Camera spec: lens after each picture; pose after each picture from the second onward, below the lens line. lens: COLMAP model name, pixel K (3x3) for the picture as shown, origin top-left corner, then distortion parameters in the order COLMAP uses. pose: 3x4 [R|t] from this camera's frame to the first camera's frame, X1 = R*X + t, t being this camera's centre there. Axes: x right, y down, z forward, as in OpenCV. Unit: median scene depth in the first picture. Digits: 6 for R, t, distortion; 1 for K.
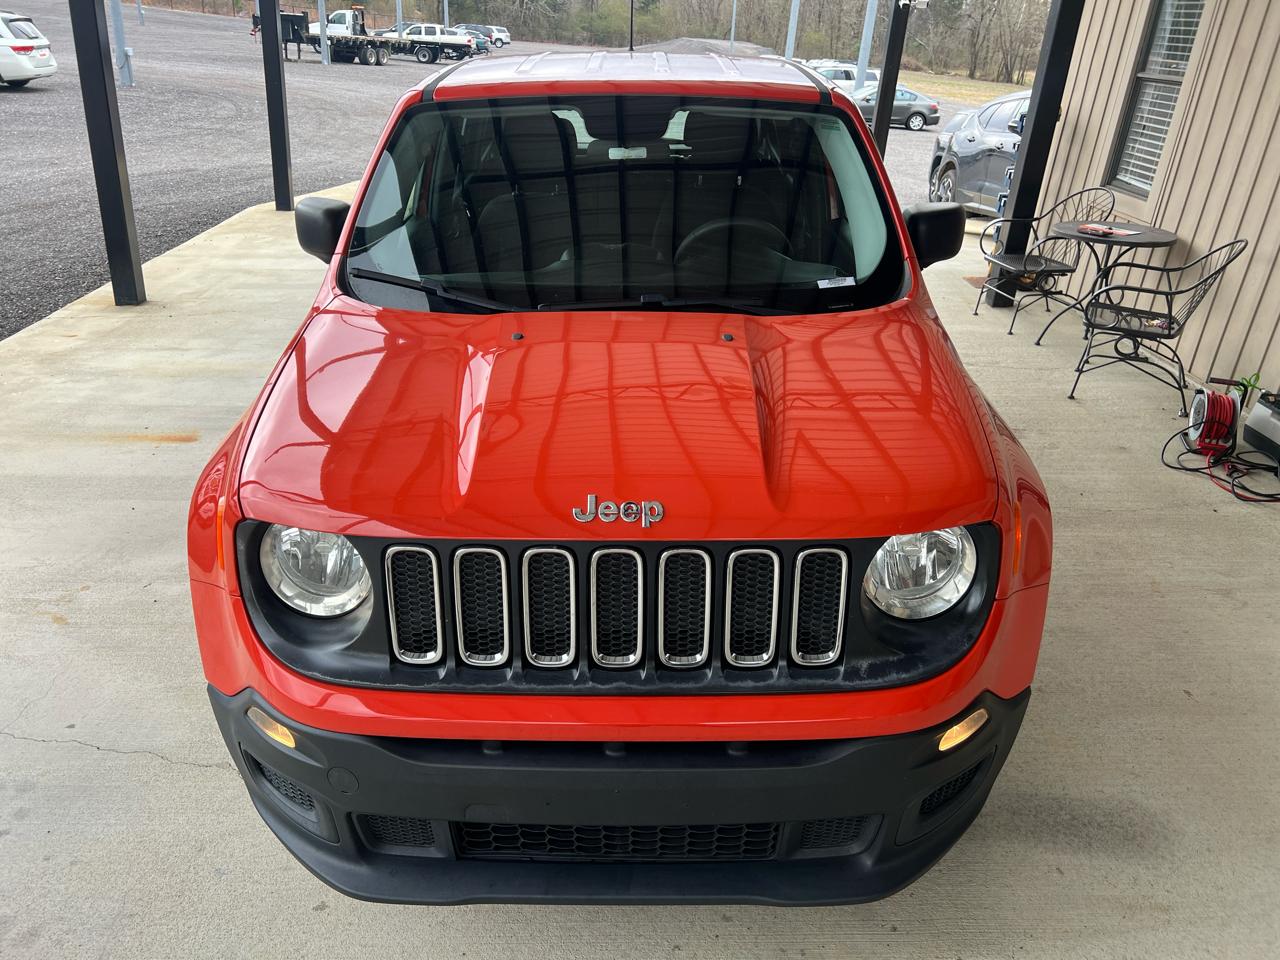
lens RADIAL K [[957.2, 0, 637.8], [0, 957.2, 483.1], [0, 0, 1]] dist [0.050694, -0.055341]
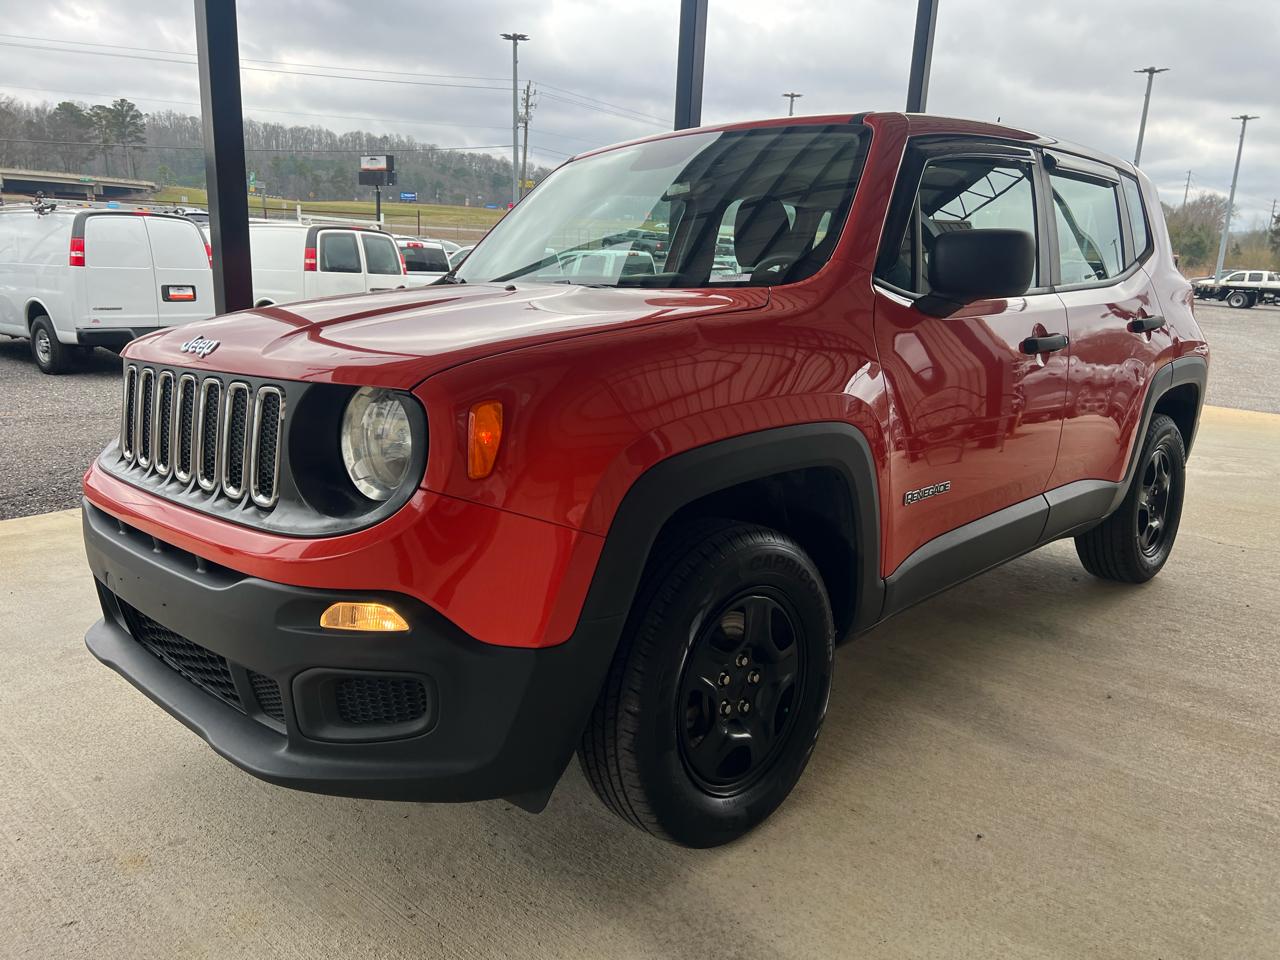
lens RADIAL K [[957.2, 0, 640.9], [0, 957.2, 485.3], [0, 0, 1]] dist [0.050694, -0.055341]
pose [[0.713030, 0.132572, -0.688486, 0.740830], [-0.292215, 0.948803, -0.119934, 0.109850], [0.637337, 0.286703, 0.715264, 0.312373]]
